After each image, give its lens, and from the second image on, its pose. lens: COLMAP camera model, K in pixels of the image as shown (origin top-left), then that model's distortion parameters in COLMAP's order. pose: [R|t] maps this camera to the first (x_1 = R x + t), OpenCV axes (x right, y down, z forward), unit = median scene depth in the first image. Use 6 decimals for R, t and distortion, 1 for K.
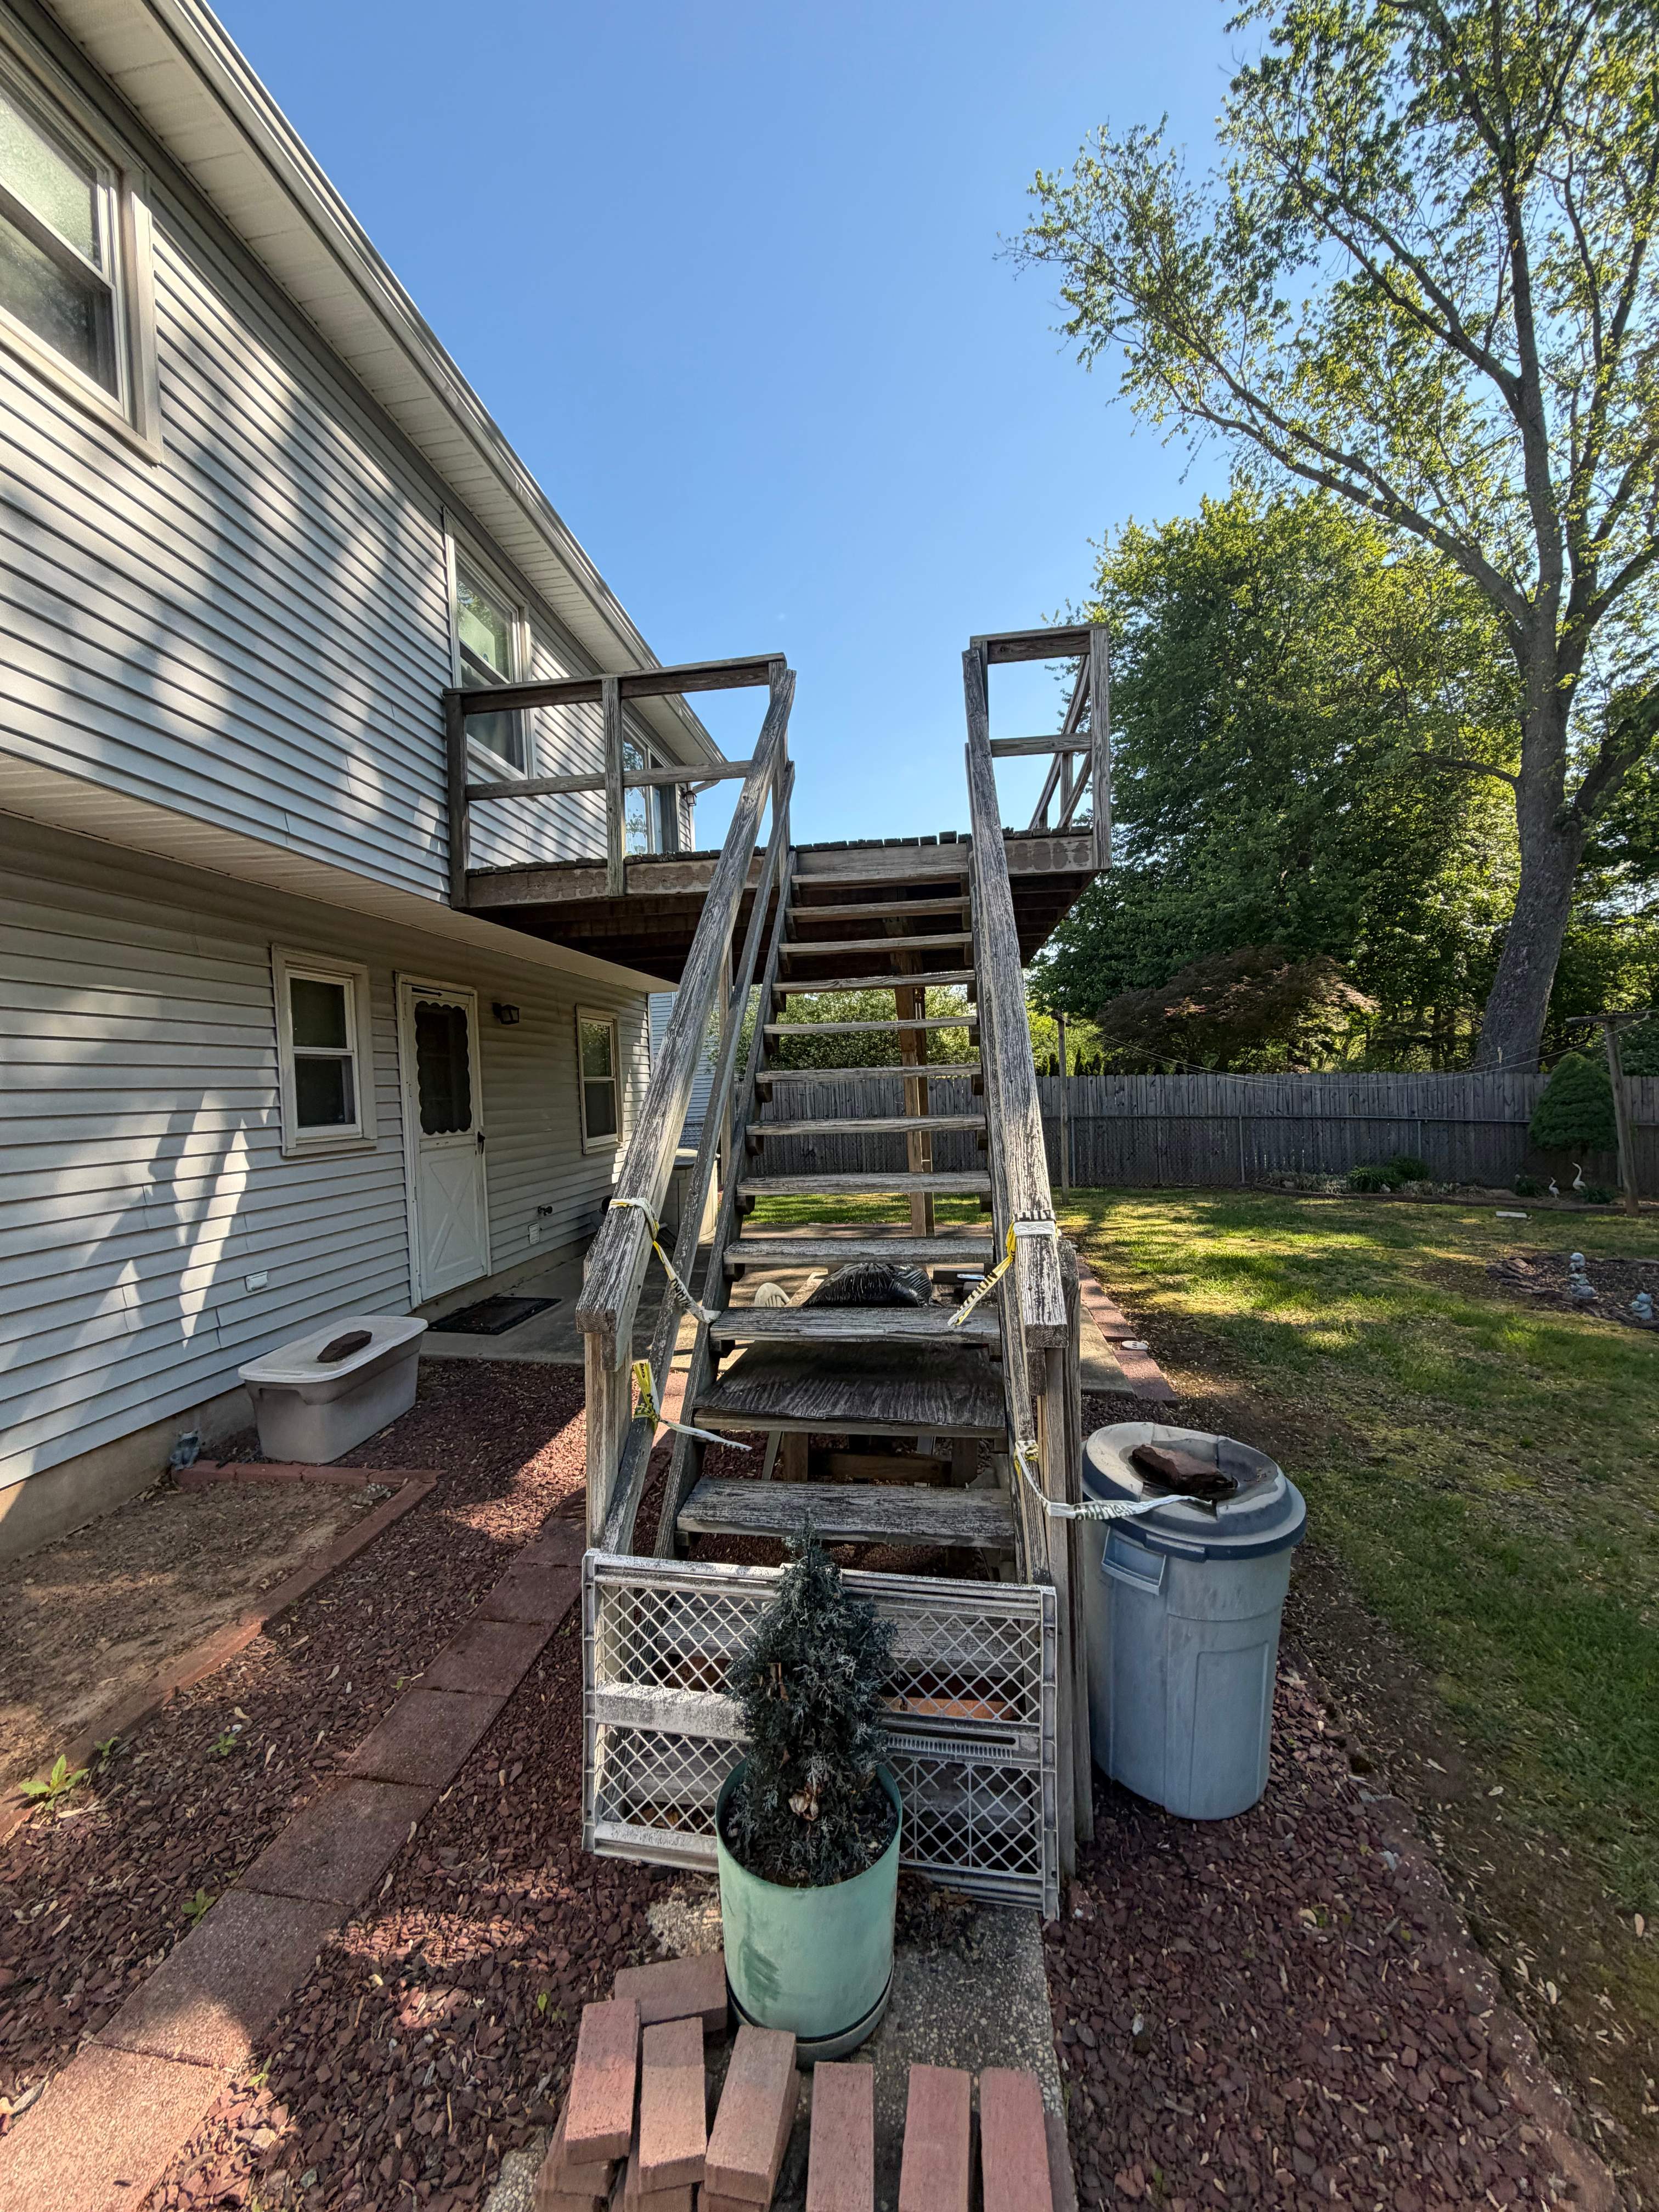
lens RADIAL K [[887.9, 0, 822.2], [0, 887.9, 1112.2], [0, 0, 1]] dist [-0.002122, -0.000841]
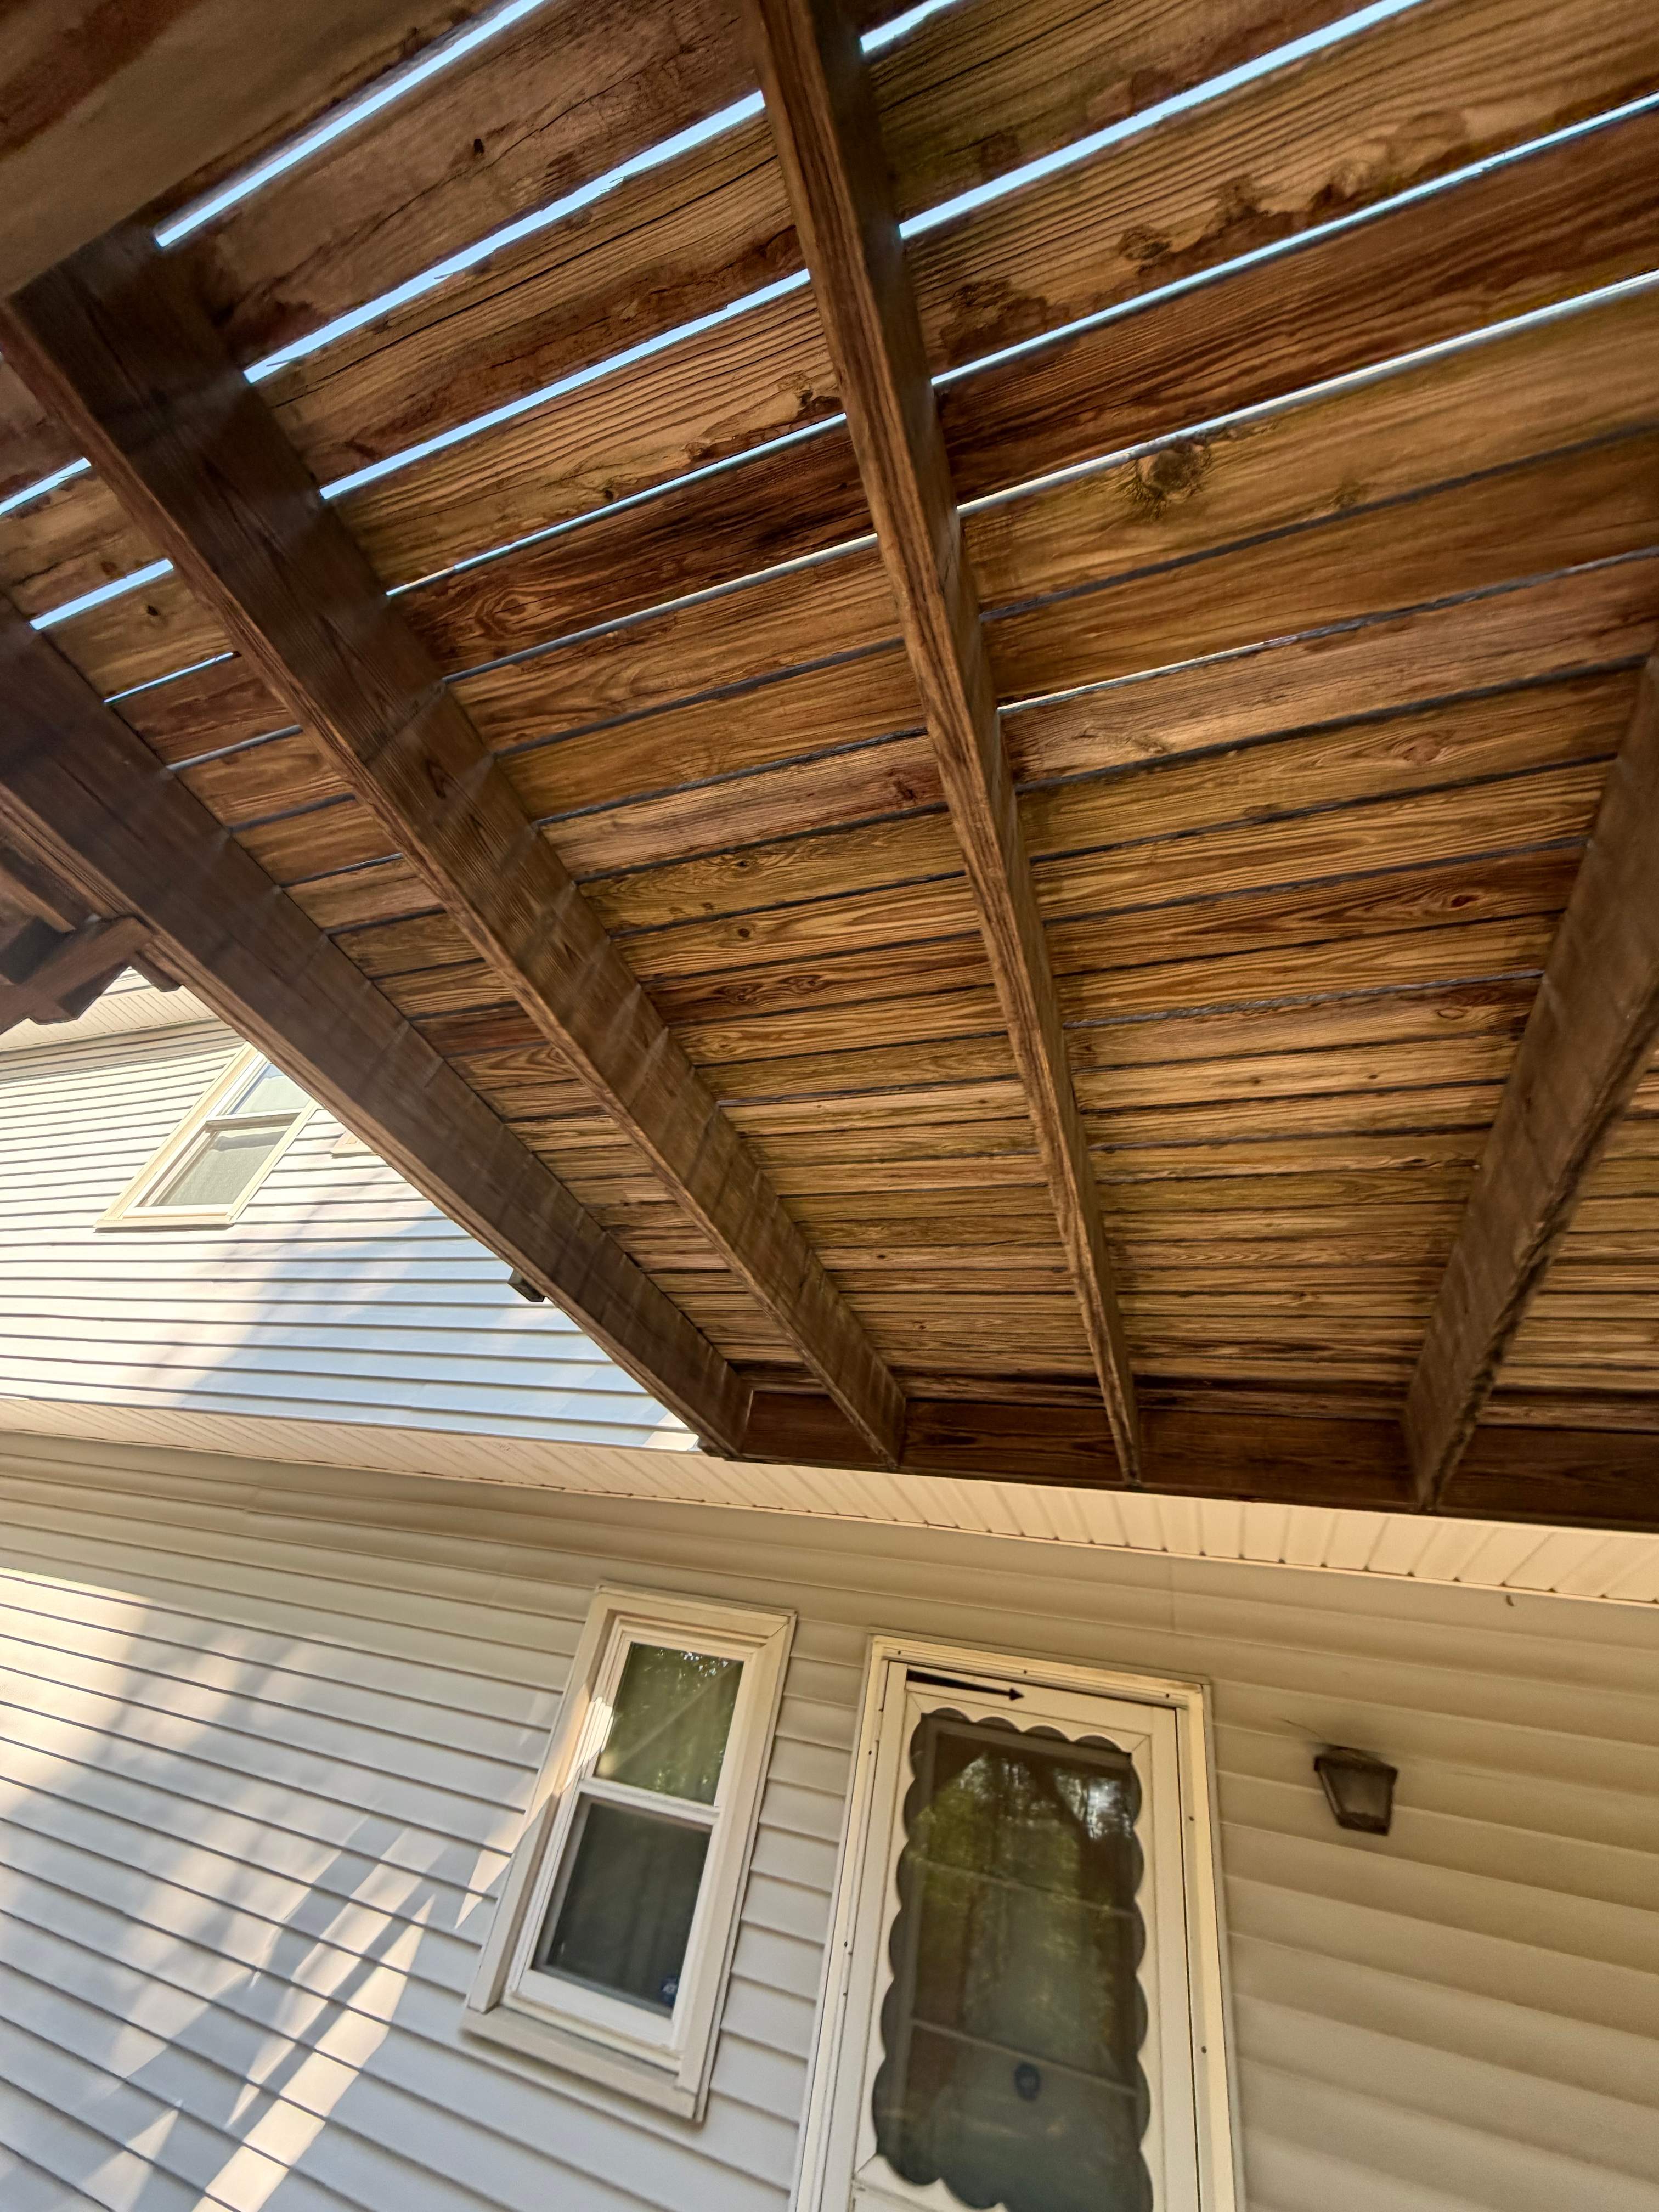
lens RADIAL K [[887.9, 0, 847.9], [0, 887.9, 1092.0], [0, 0, 1]] dist [-0.002122, -0.000841]
pose [[-0.187480, -0.628929, -0.754519, 0.063398], [-0.209844, 0.776051, -0.594736, -0.078212], [0.959592, 0.046830, -0.277471, 0.904305]]
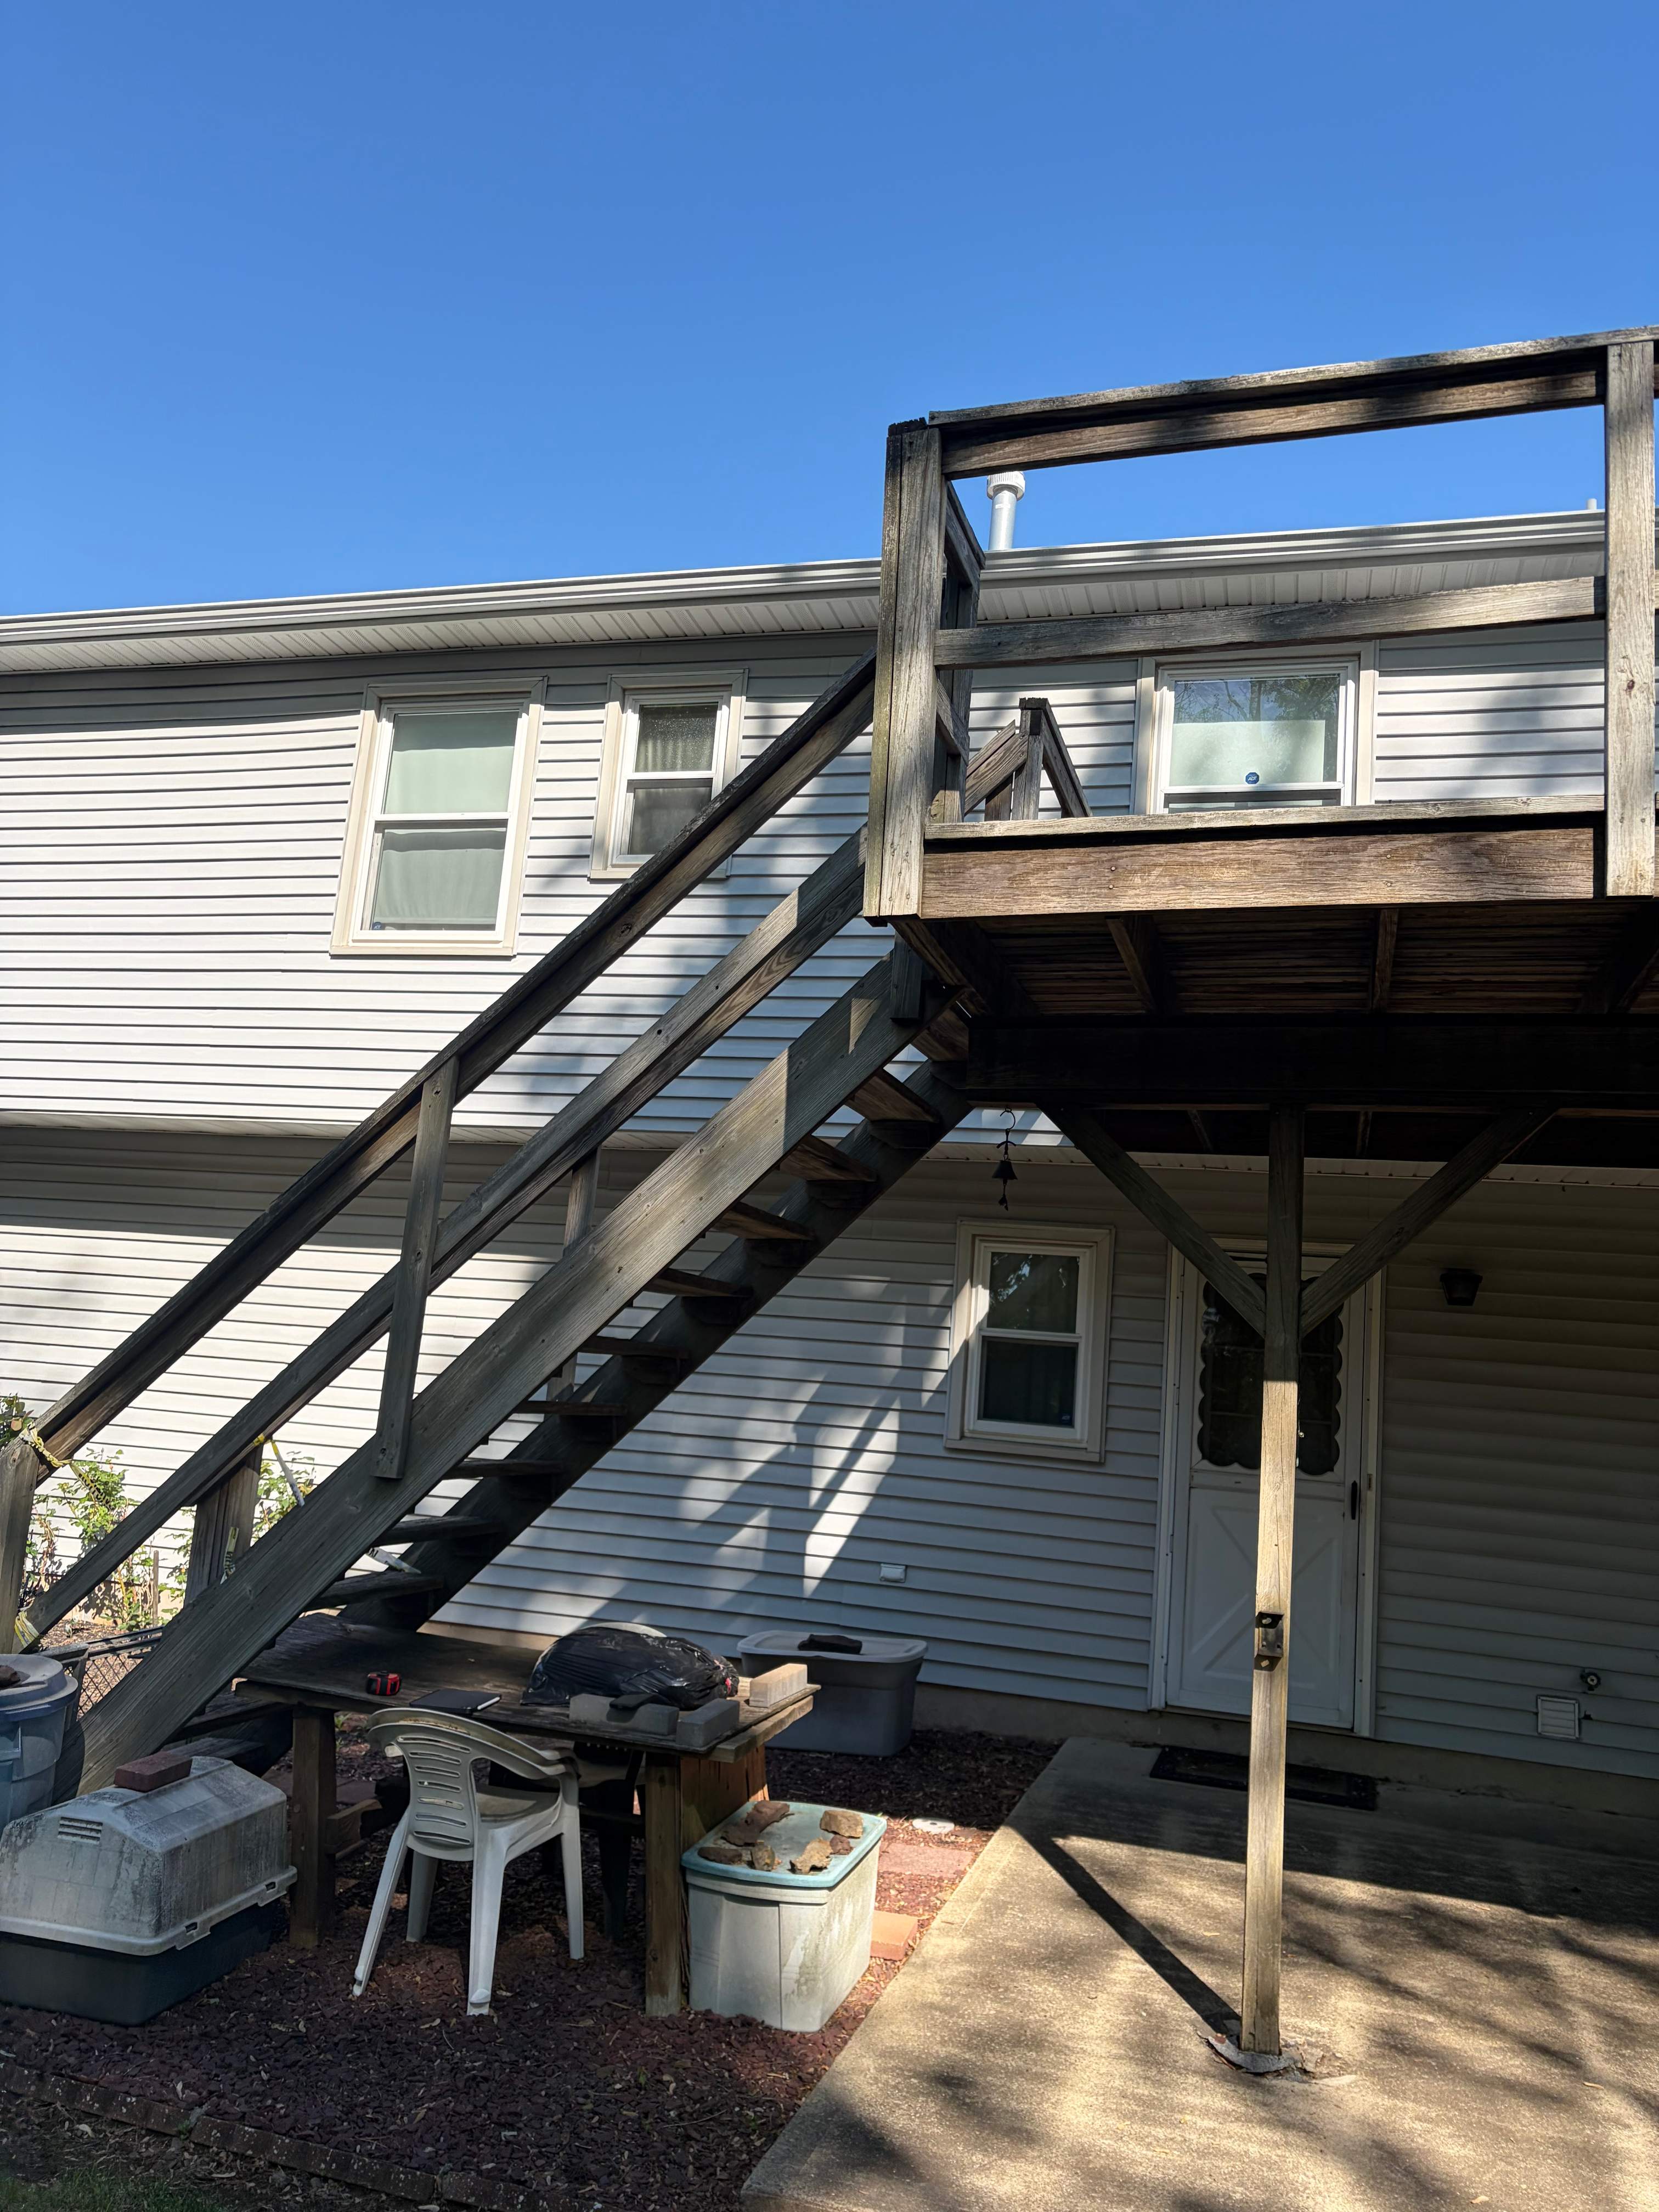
lens RADIAL K [[1664.0, 0, 828.7], [0, 1664.0, 1111.1], [0, 0, 1]] dist [0.006153, -0.013857]
pose [[-0.145087, -0.140185, -0.979438, 0.771963], [-0.108680, 0.986180, -0.125051, -0.043542], [0.983432, 0.088302, -0.158317, 0.759037]]
